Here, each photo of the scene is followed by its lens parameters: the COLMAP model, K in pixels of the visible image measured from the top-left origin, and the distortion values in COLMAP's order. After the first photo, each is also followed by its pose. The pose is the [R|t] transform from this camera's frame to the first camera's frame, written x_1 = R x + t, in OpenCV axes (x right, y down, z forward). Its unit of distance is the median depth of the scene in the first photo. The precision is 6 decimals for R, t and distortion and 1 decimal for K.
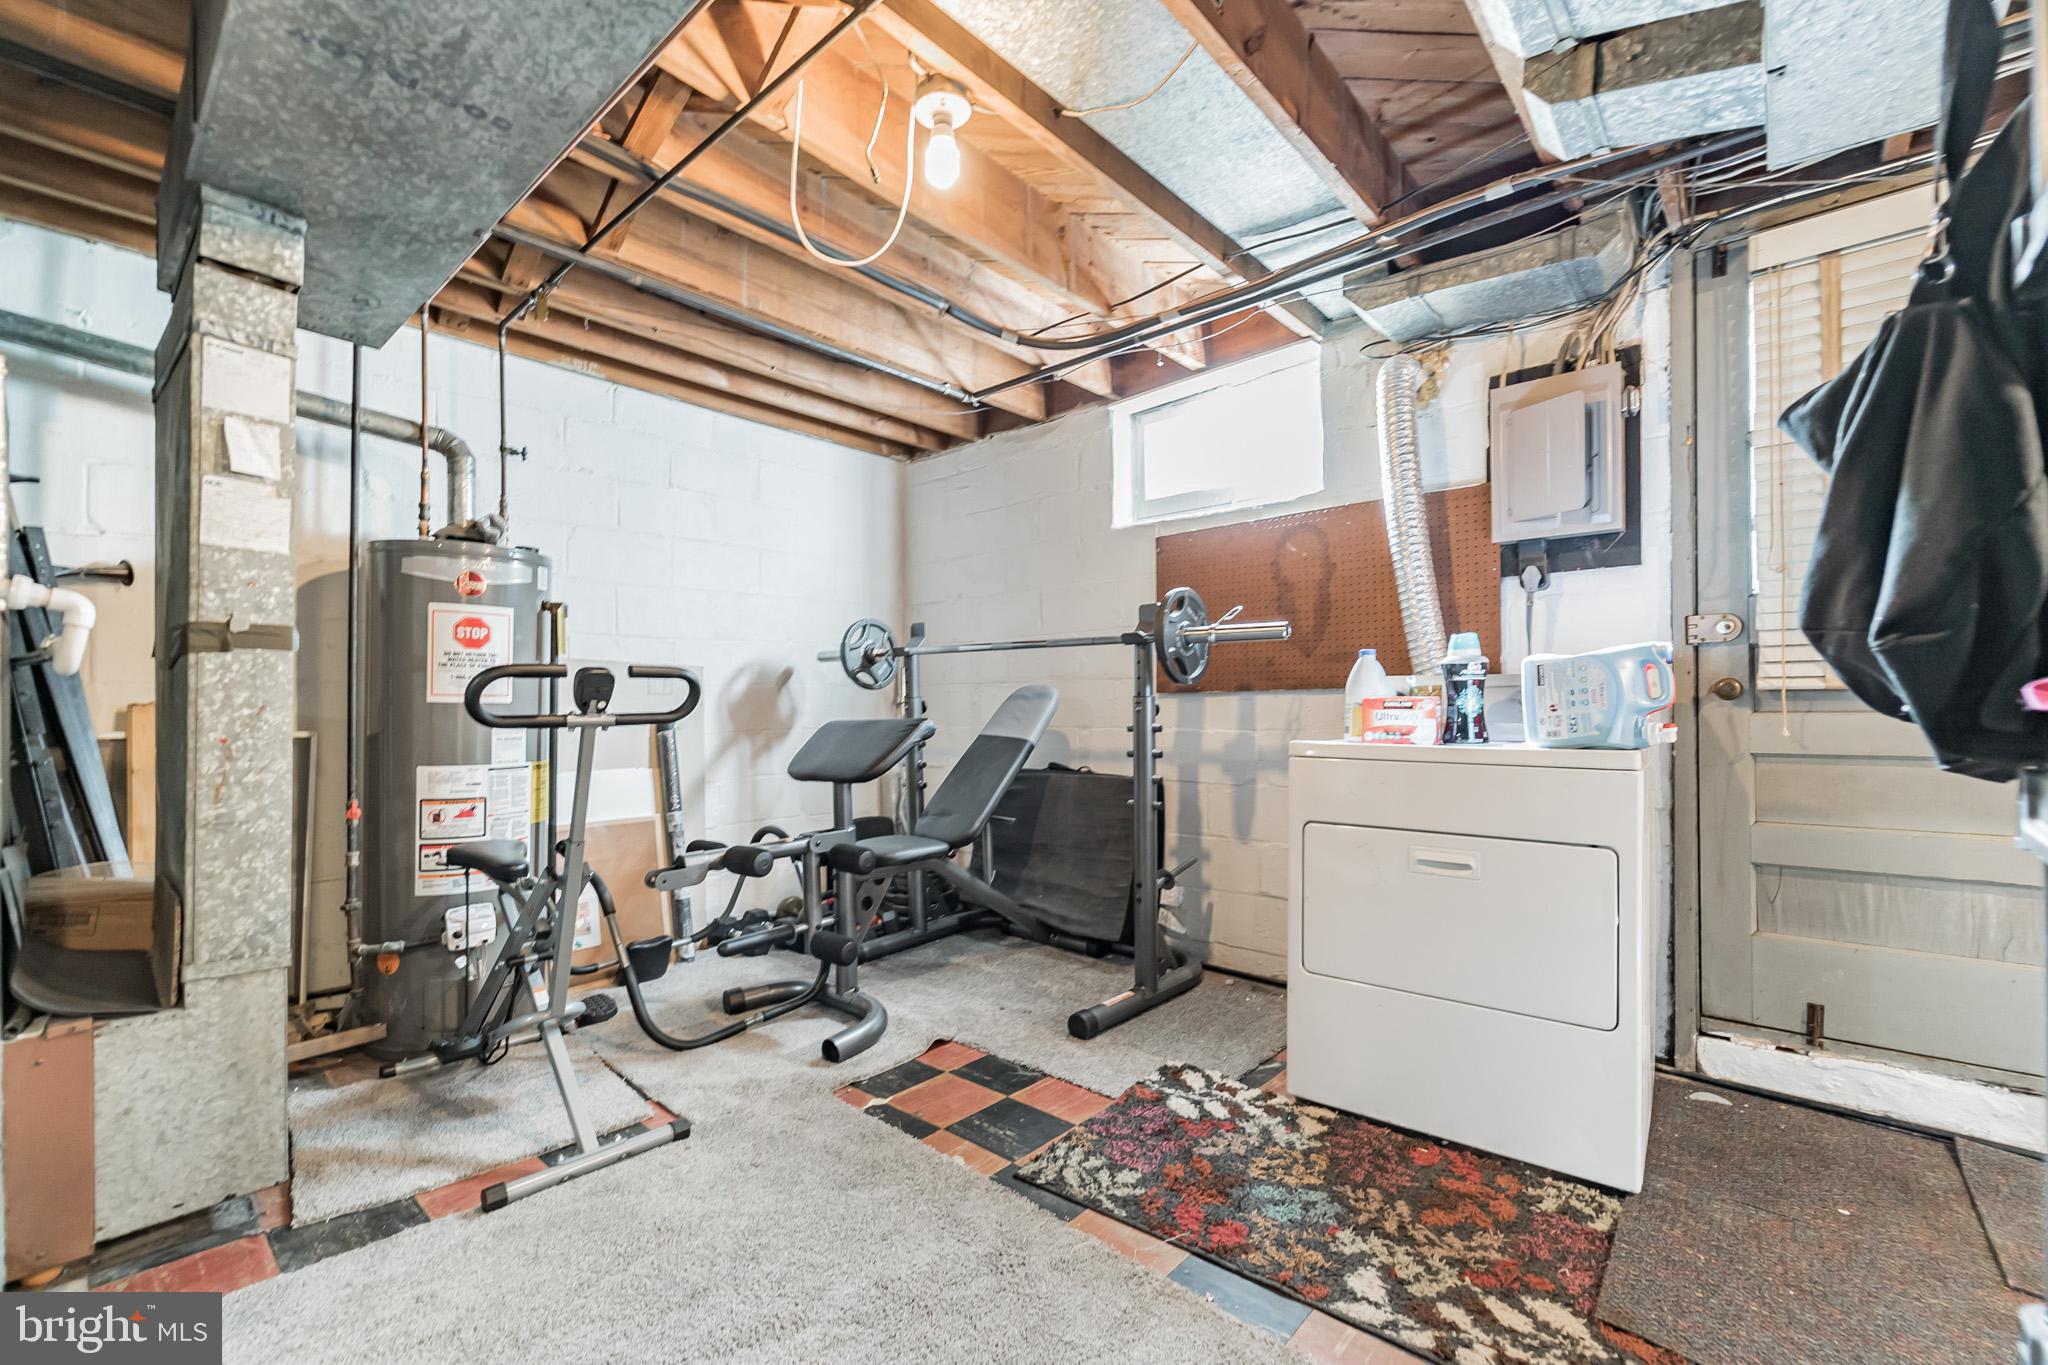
lens RADIAL K [[868.7, 0, 1019.3], [0, 868.7, 701.0], [0, 0, 1]] dist [-0.000154, -0.000944]
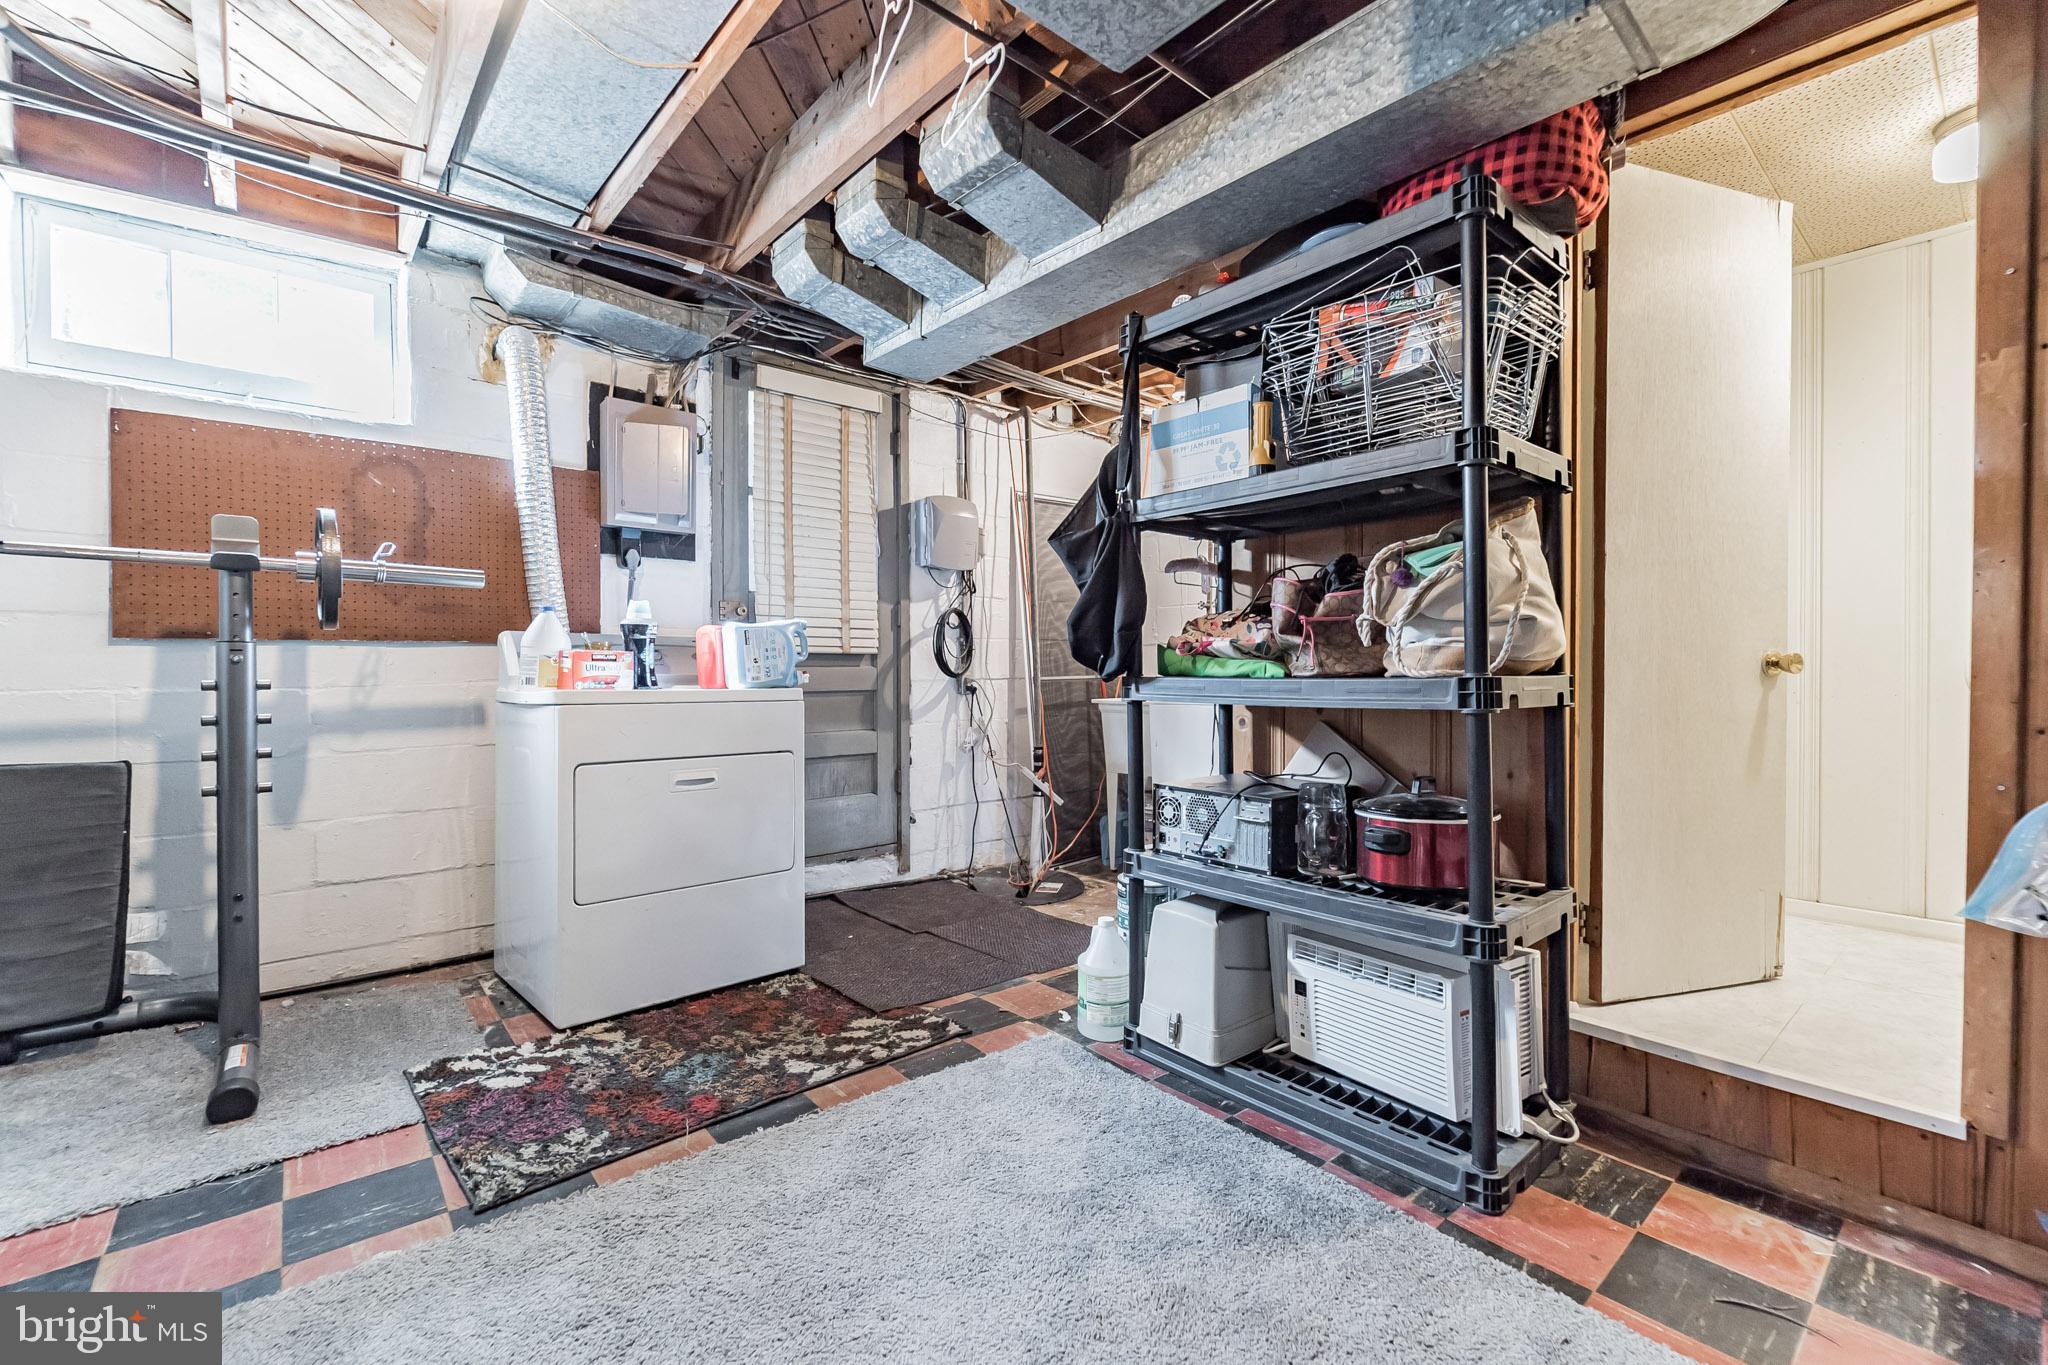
lens RADIAL K [[868.7, 0, 1019.0], [0, 868.7, 671.4], [0, 0, 1]] dist [-0.000154, -0.000944]
pose [[0.126175, 0.003425, 0.992002, -0.673646], [-0.005176, 0.999983, -0.002795, 0.024521], [-0.991994, -0.004782, 0.126191, 0.335909]]
